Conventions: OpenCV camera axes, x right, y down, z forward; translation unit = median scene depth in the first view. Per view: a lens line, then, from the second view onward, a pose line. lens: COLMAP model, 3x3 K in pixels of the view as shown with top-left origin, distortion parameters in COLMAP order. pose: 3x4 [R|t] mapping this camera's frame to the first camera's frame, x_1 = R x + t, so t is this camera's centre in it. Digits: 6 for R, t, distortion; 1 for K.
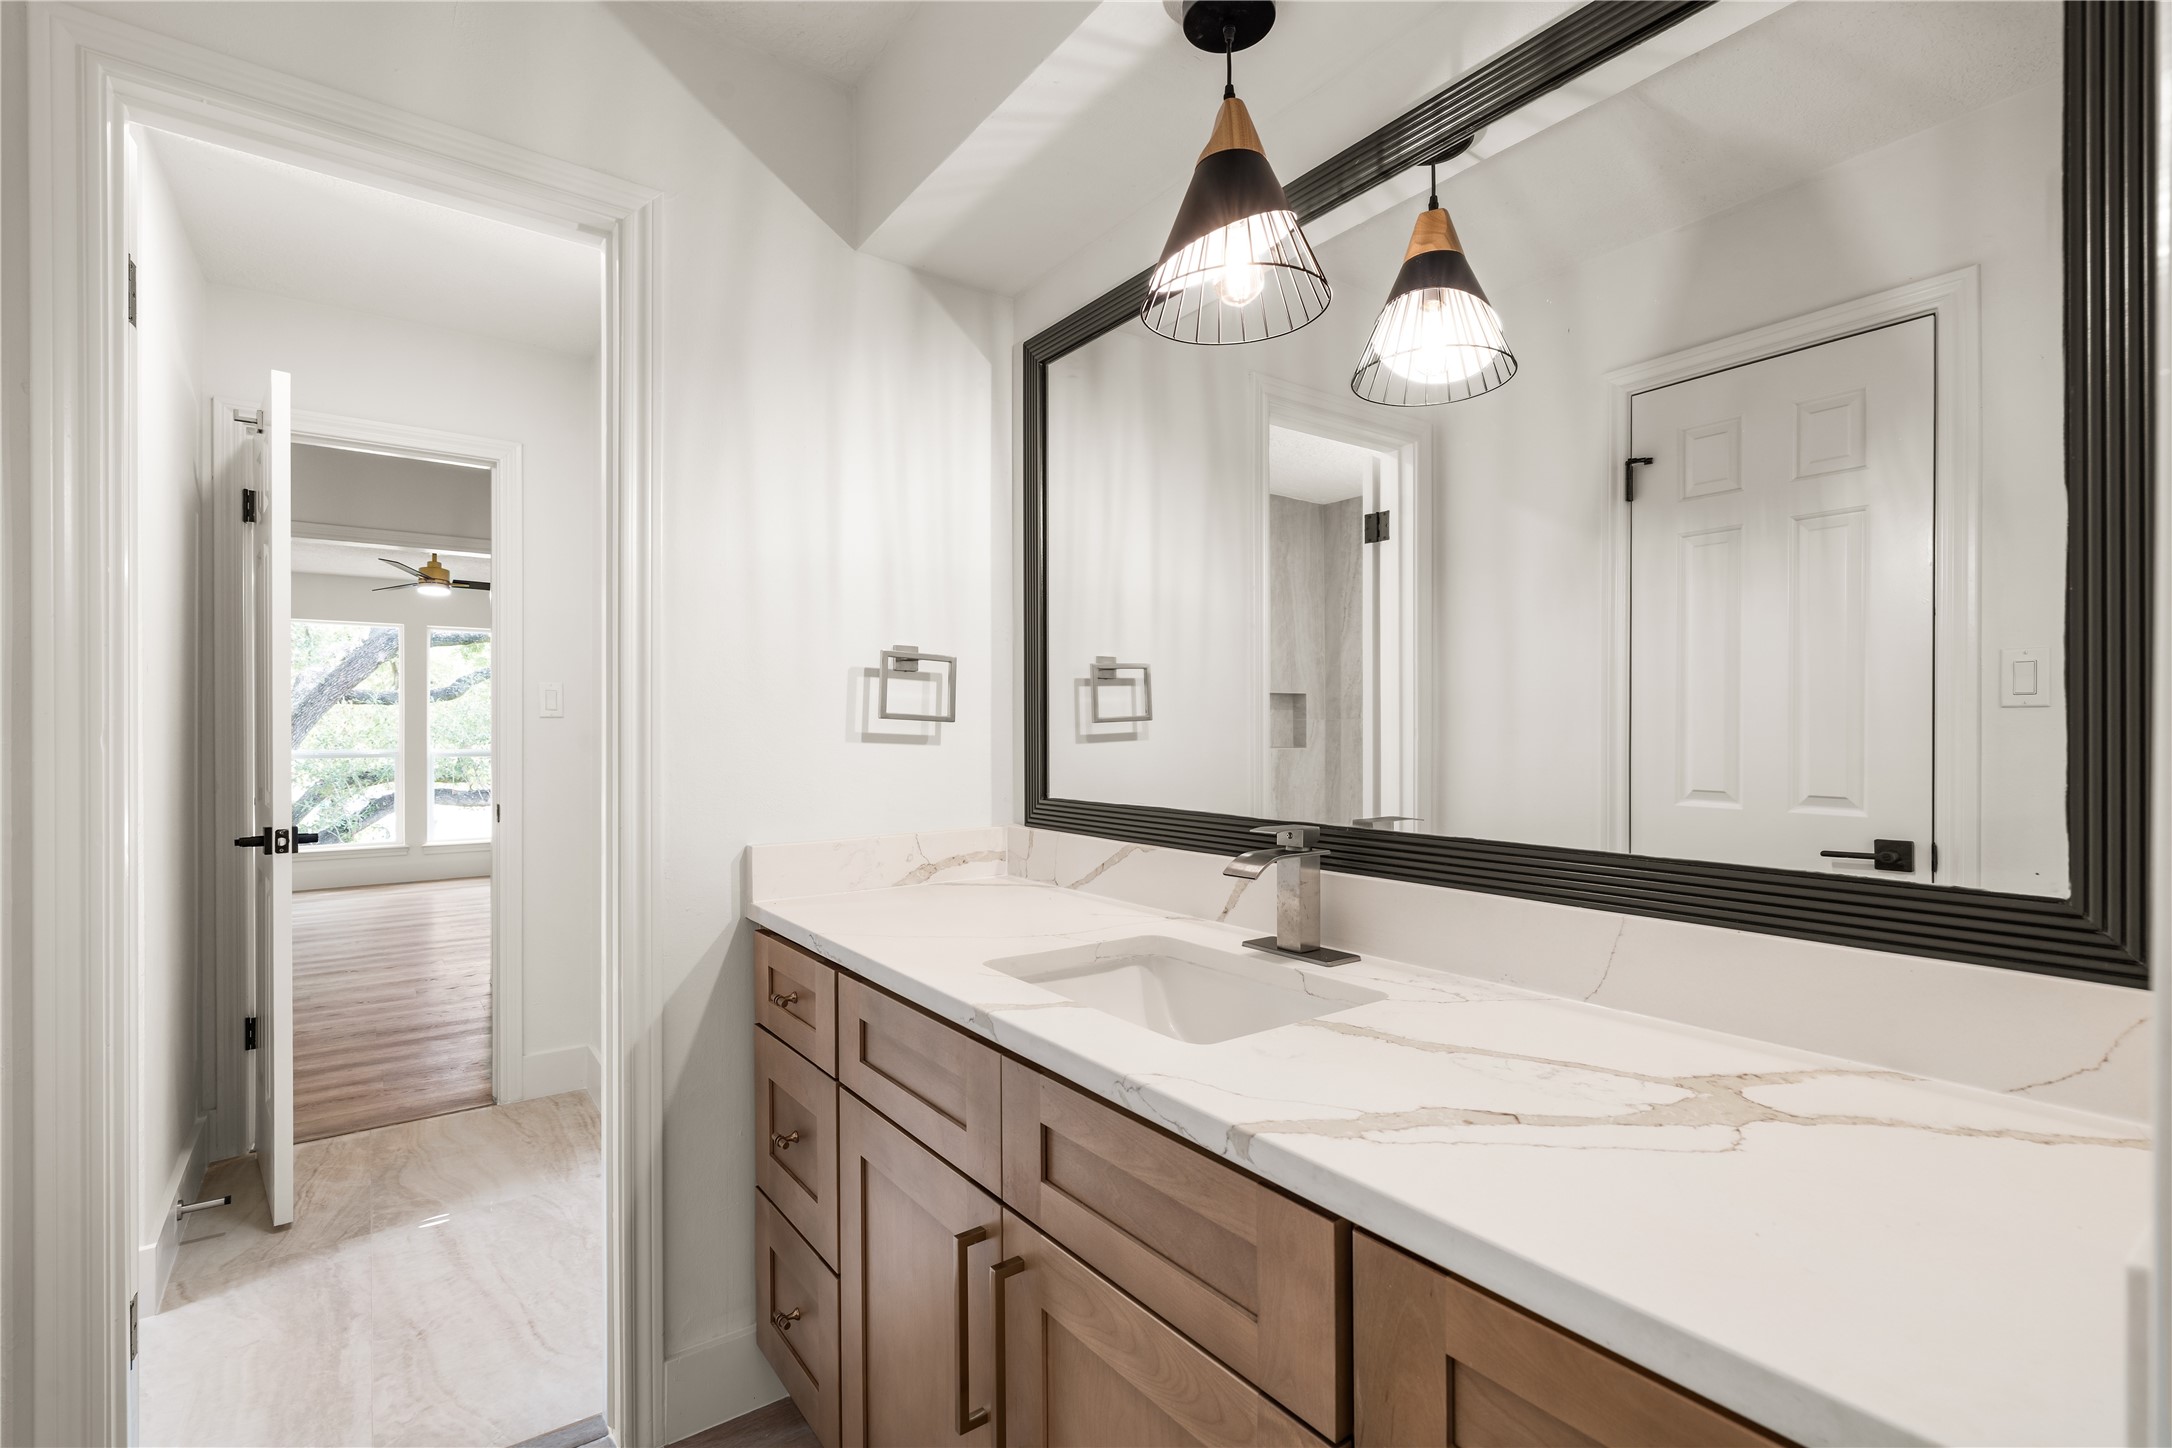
lens RADIAL K [[998.2, 0, 1102.4], [0, 998.2, 734.4], [0, 0, 1]] dist [0.003380, 0.000884]
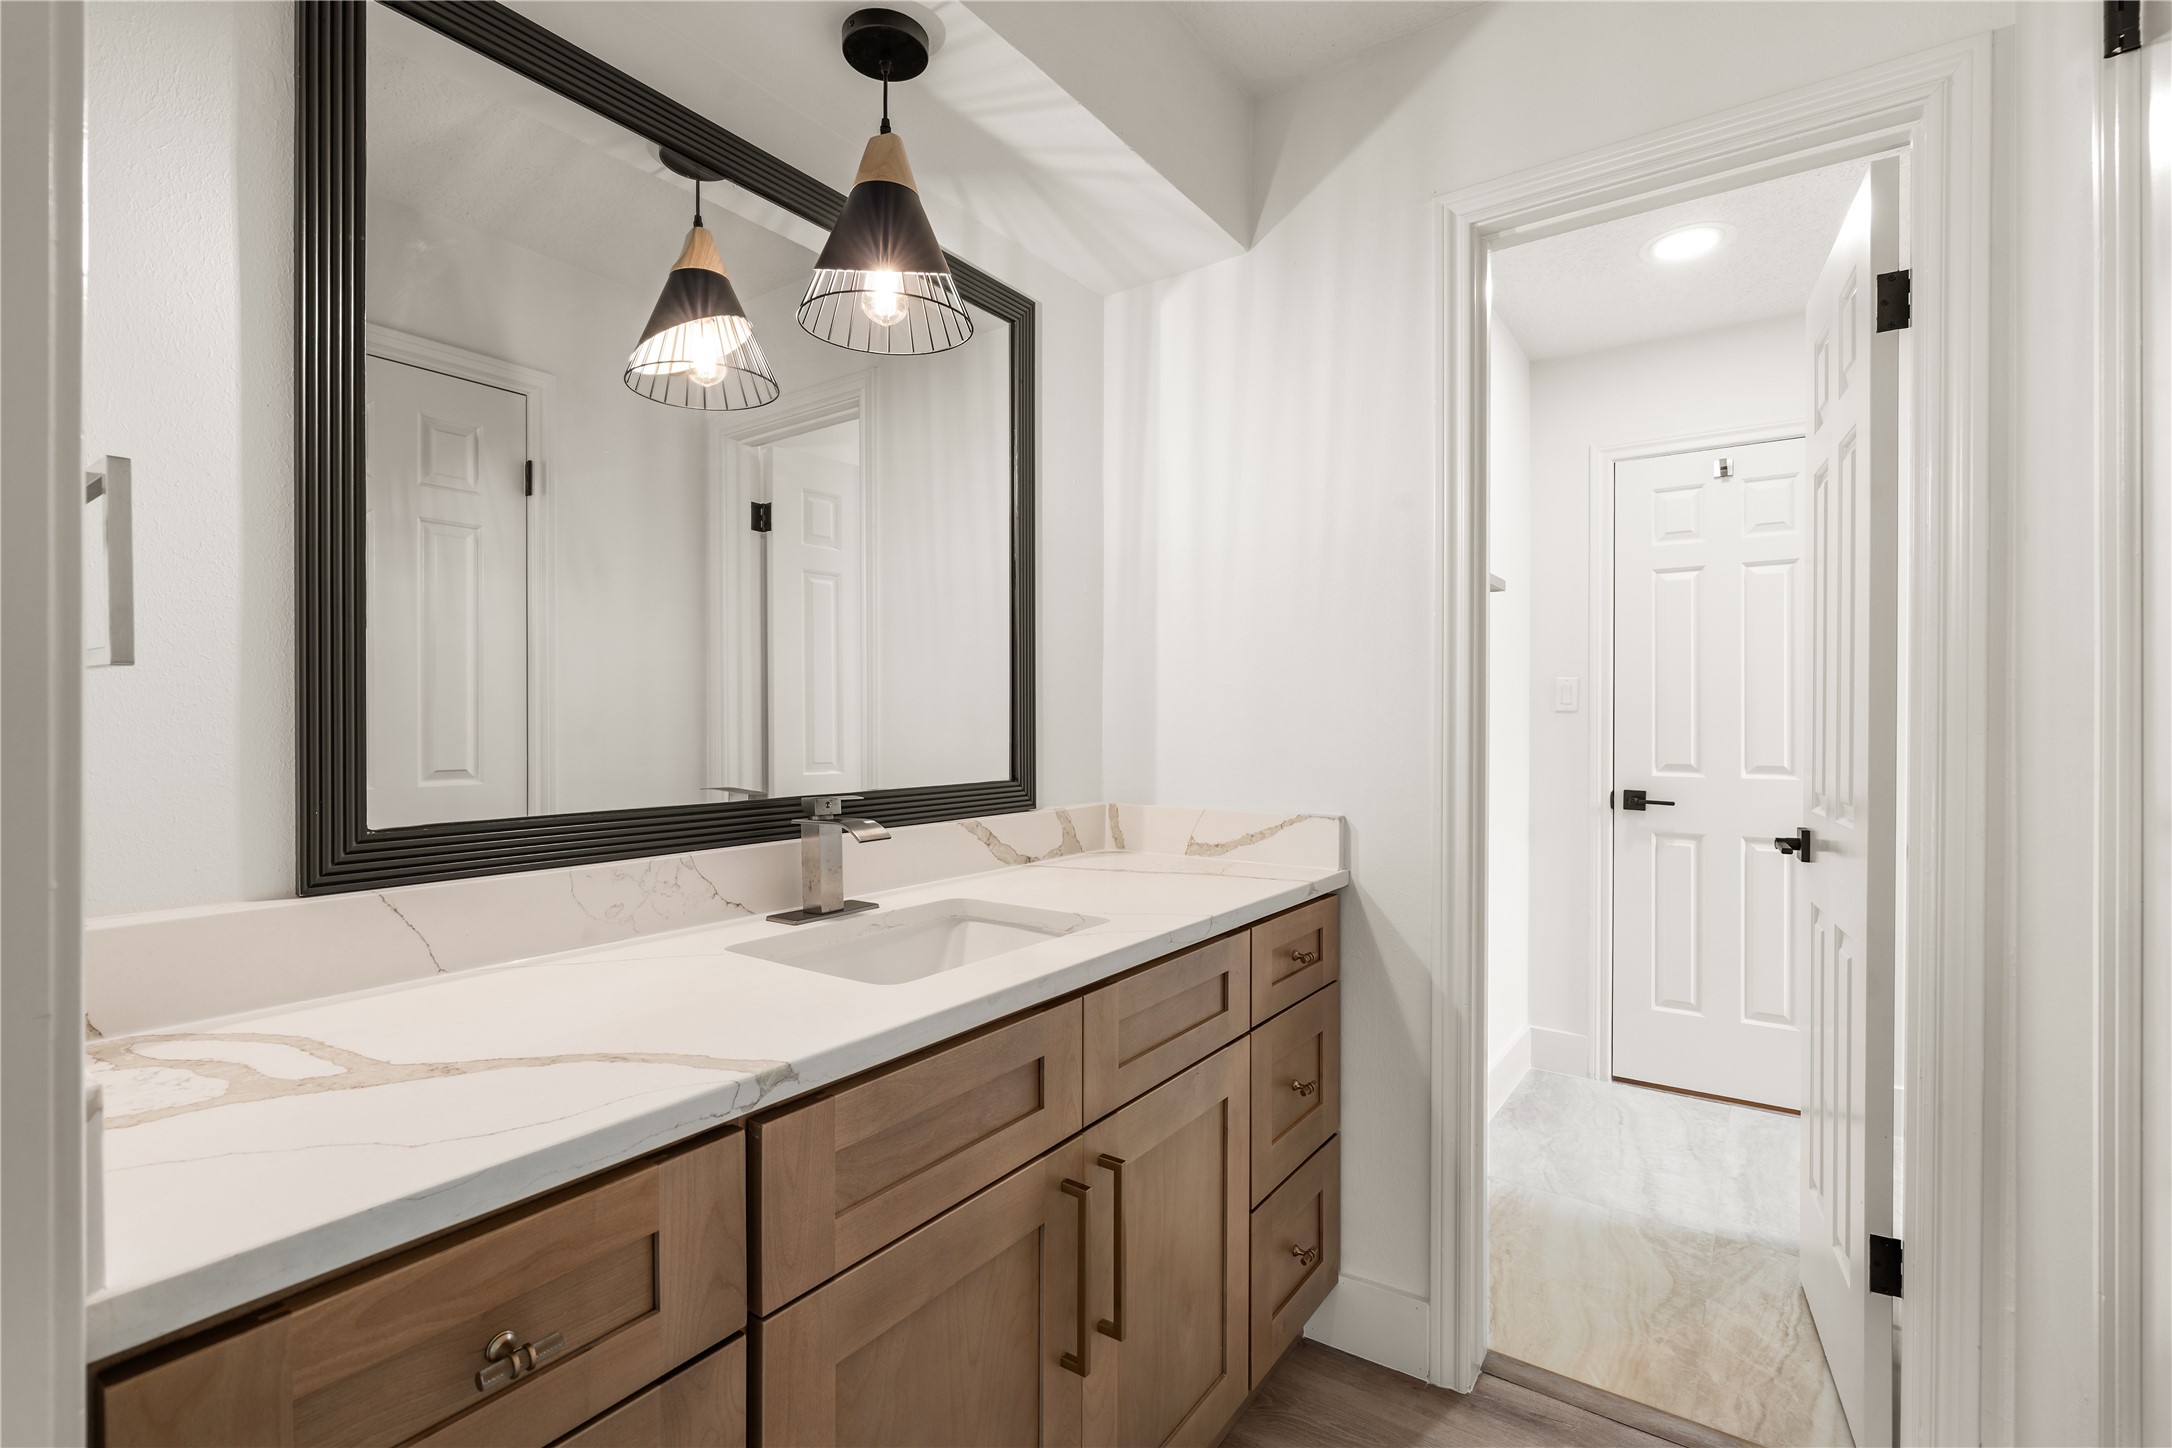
lens RADIAL K [[998.2, 0, 1078.9], [0, 998.2, 715.9], [0, 0, 1]] dist [0.003380, 0.000884]
pose [[-0.320854, -0.013373, 0.947034, -1.303641], [-0.017754, 0.999810, 0.008103, -0.000358], [-0.946962, -0.014214, -0.321031, 1.716696]]
